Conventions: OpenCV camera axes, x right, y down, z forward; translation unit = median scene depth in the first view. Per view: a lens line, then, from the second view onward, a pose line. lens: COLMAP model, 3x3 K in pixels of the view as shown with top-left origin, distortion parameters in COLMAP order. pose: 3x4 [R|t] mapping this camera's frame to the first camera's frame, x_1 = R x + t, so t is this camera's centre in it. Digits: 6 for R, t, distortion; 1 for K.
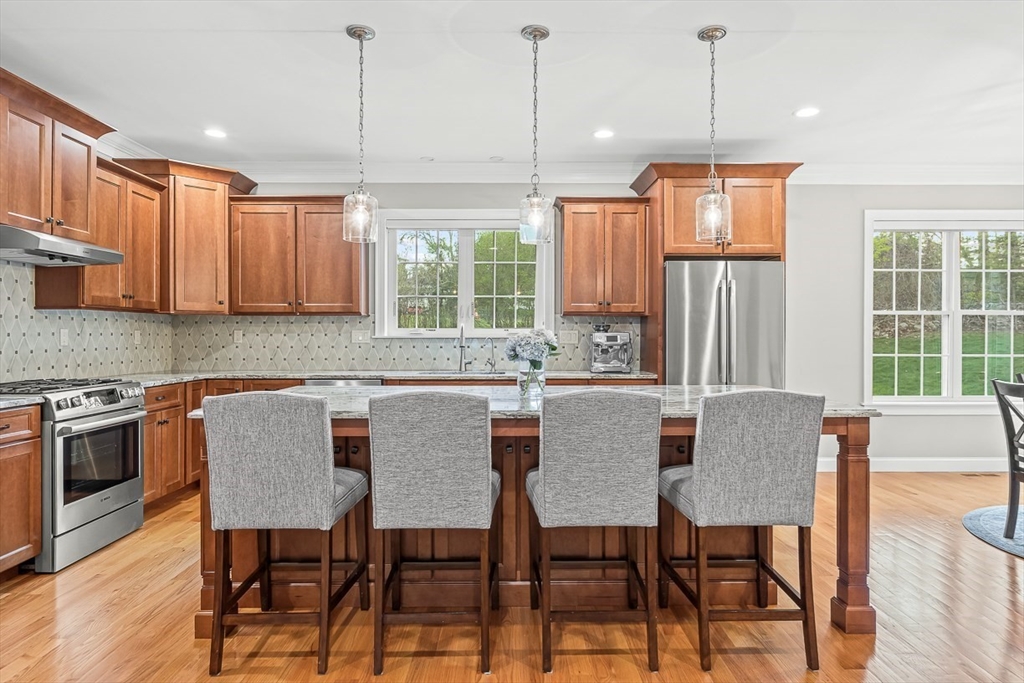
lens RADIAL K [[616.5, 0, 509.7], [0, 616.5, 337.6], [0, 0, 1]] dist [-0.001240, -0.000366]
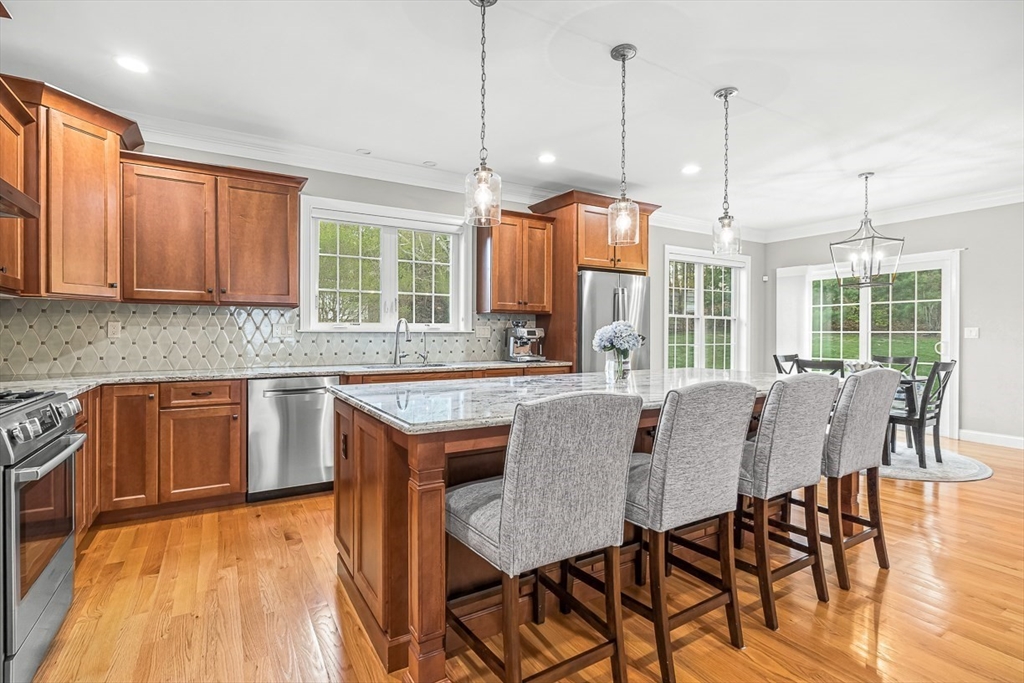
lens RADIAL K [[488.3, 0, 513.5], [0, 488.3, 336.2], [0, 0, 1]] dist [0.000826, -0.000468]
pose [[0.861032, -0.001278, 0.508549, -0.337406], [-0.000114, 0.999996, 0.002706, 0.005381], [-0.508551, -0.002388, 0.861029, 0.206521]]
